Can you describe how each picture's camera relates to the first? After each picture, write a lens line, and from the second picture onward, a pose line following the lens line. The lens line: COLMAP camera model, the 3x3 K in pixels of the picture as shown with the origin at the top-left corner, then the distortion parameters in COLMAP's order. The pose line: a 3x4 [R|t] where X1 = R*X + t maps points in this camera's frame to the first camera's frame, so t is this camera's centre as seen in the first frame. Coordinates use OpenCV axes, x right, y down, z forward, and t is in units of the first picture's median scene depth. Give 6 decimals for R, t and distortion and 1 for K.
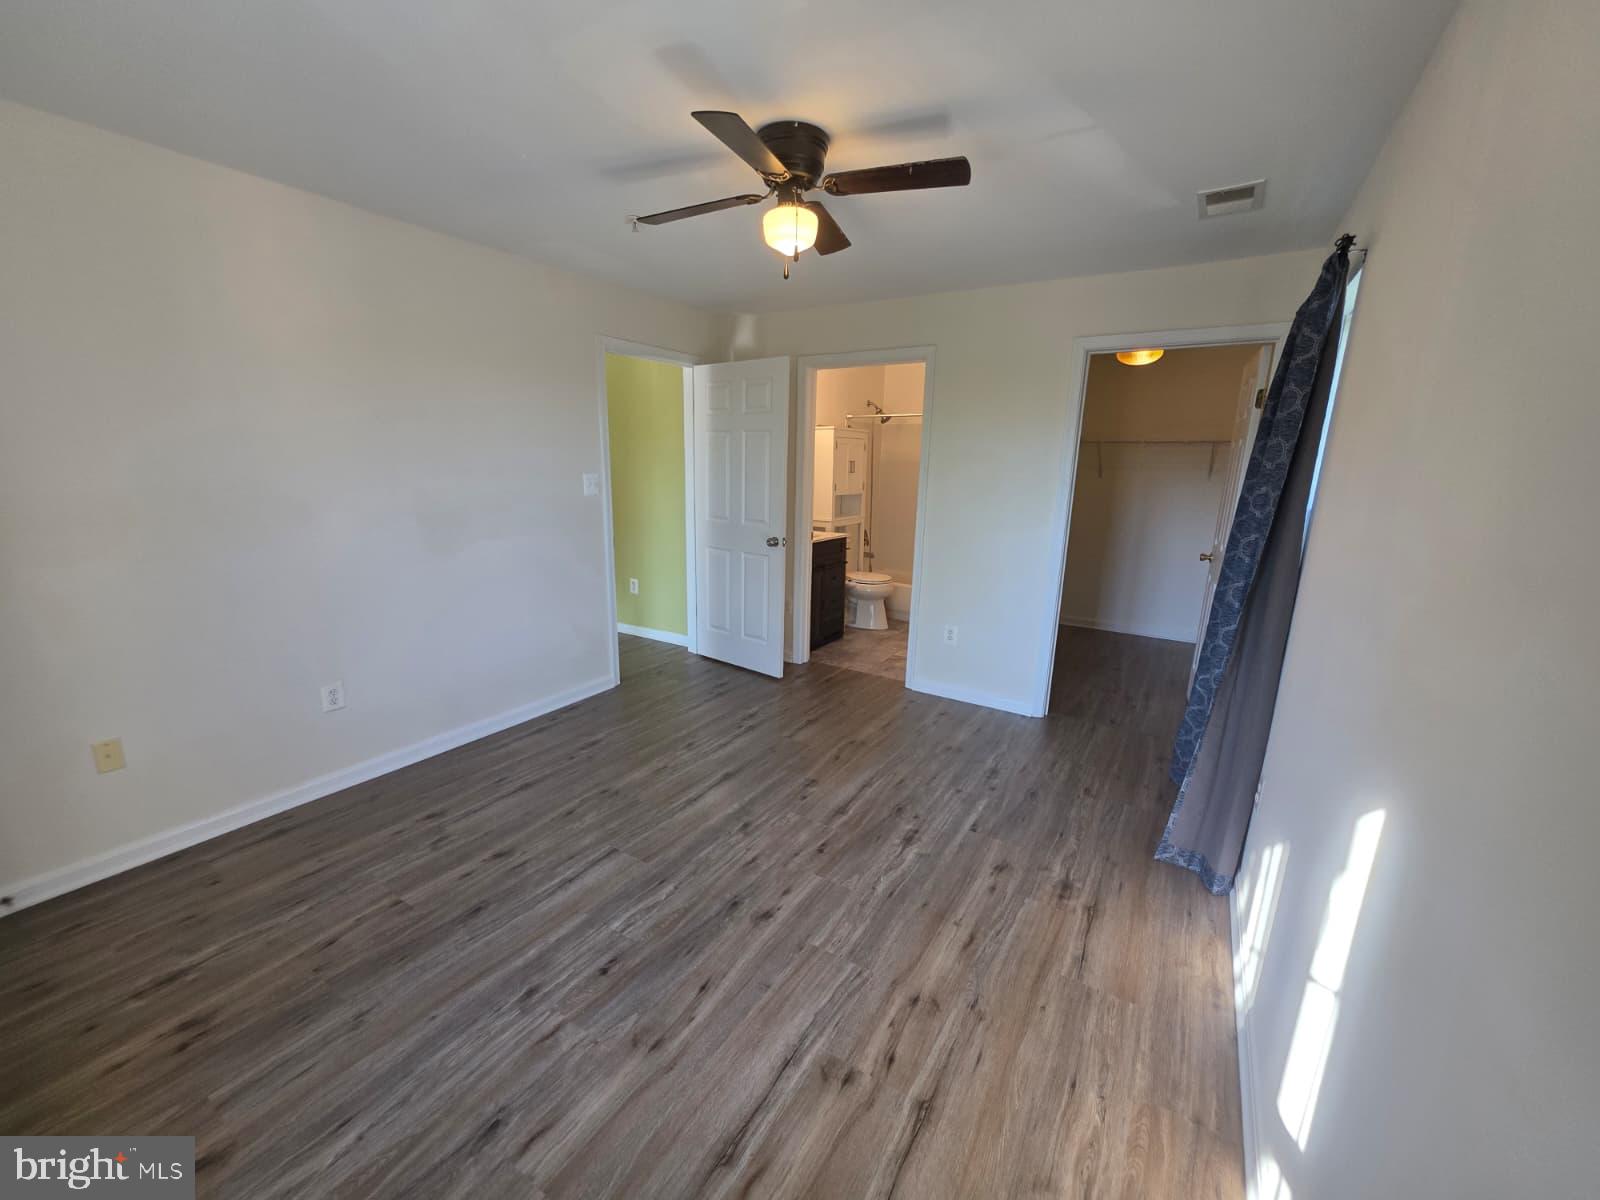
lens RADIAL K [[641.5, 0, 793.7], [0, 641.5, 619.2], [0, 0, 1]] dist [-0.001640, 0.000086]
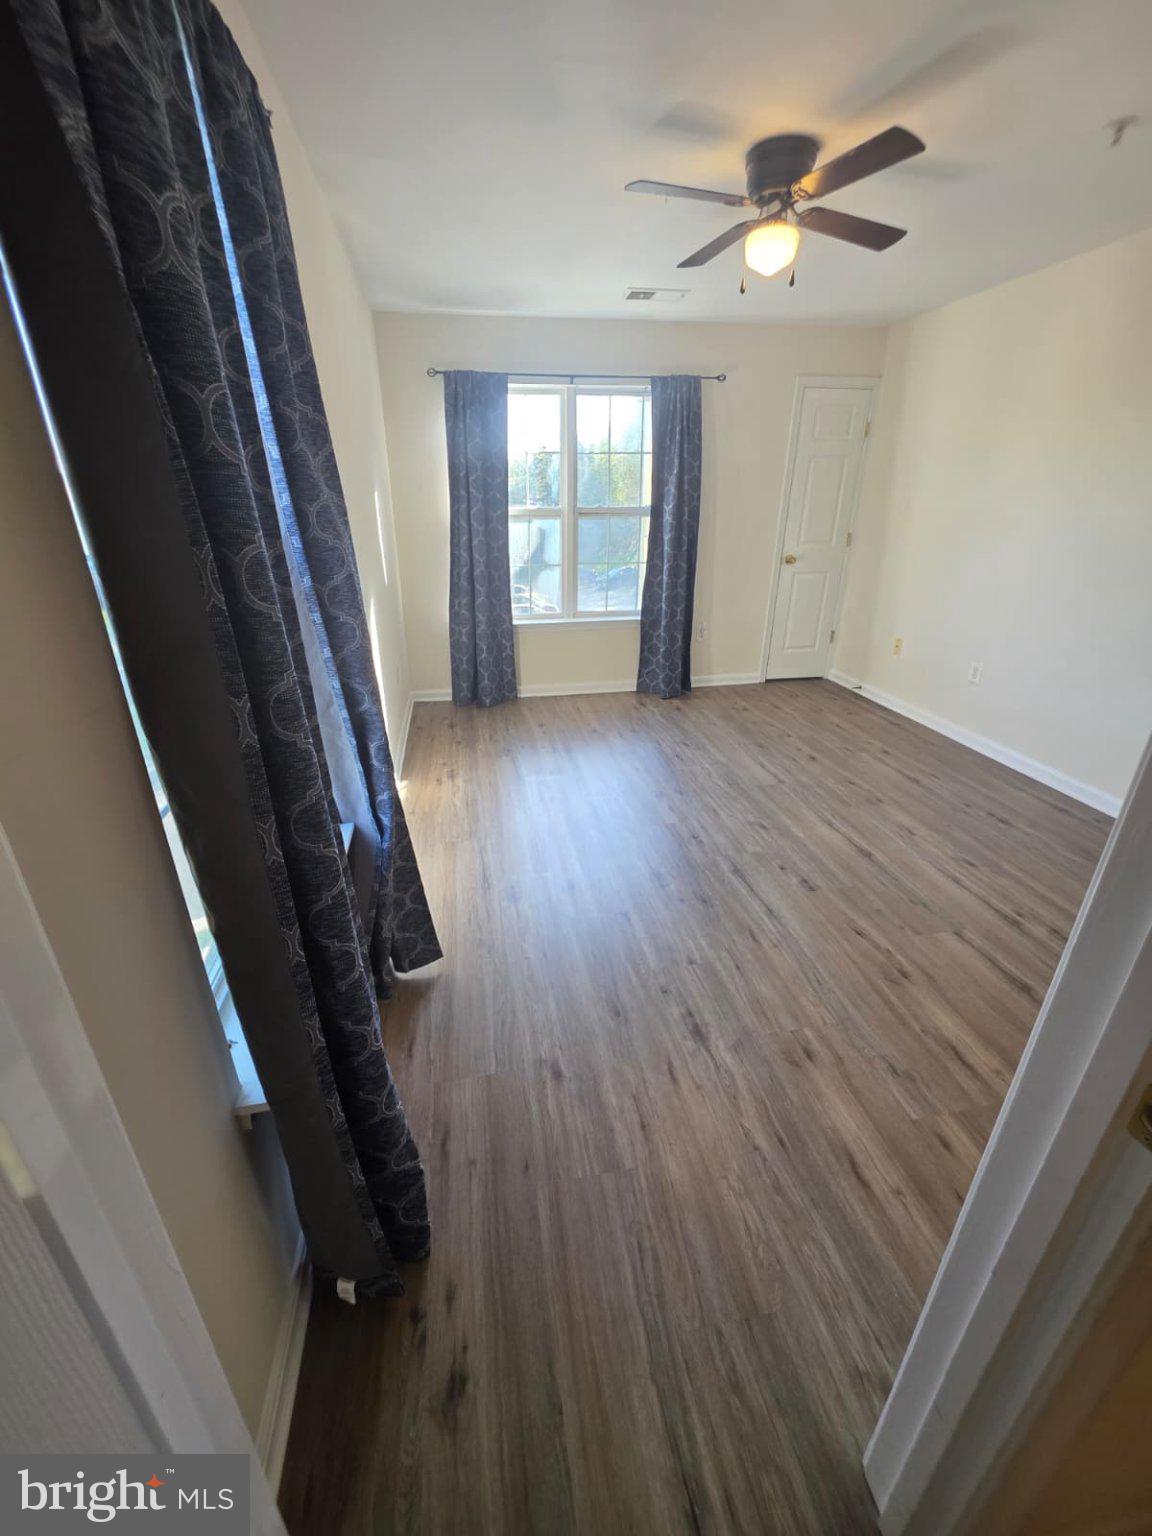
lens RADIAL K [[620.8, 0, 562.9], [0, 620.8, 757.5], [0, 0, 1]] dist [-0.000180, -0.000329]
pose [[-0.747820, 0.244221, -0.617351, 0.806523], [-0.170420, 0.828110, 0.534032, -0.289383], [0.641656, 0.504568, -0.577657, 1.311496]]
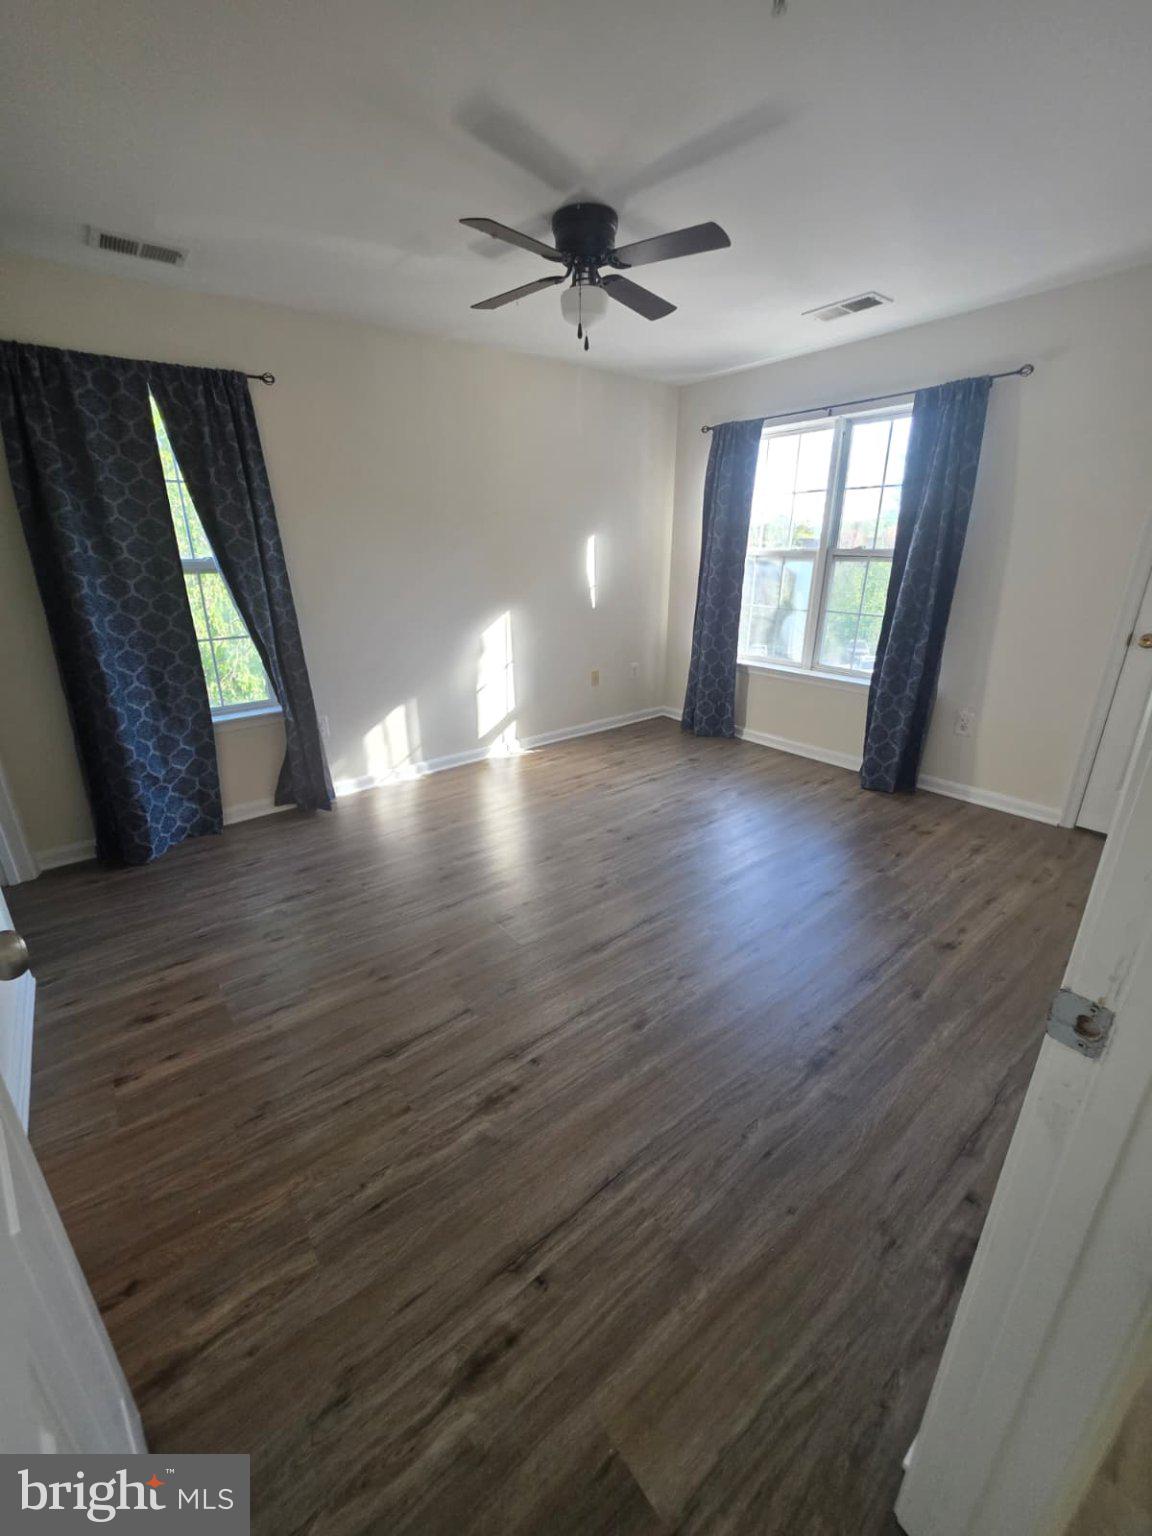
lens RADIAL K [[618.5, 0, 554.2], [0, 618.5, 758.0], [0, 0, 1]] dist [-0.000602, 0.000002]
pose [[-0.934637, -0.127658, 0.331900, -0.304528], [0.077391, 0.837949, 0.540233, -0.388315], [-0.347080, 0.530608, -0.773299, 1.654752]]
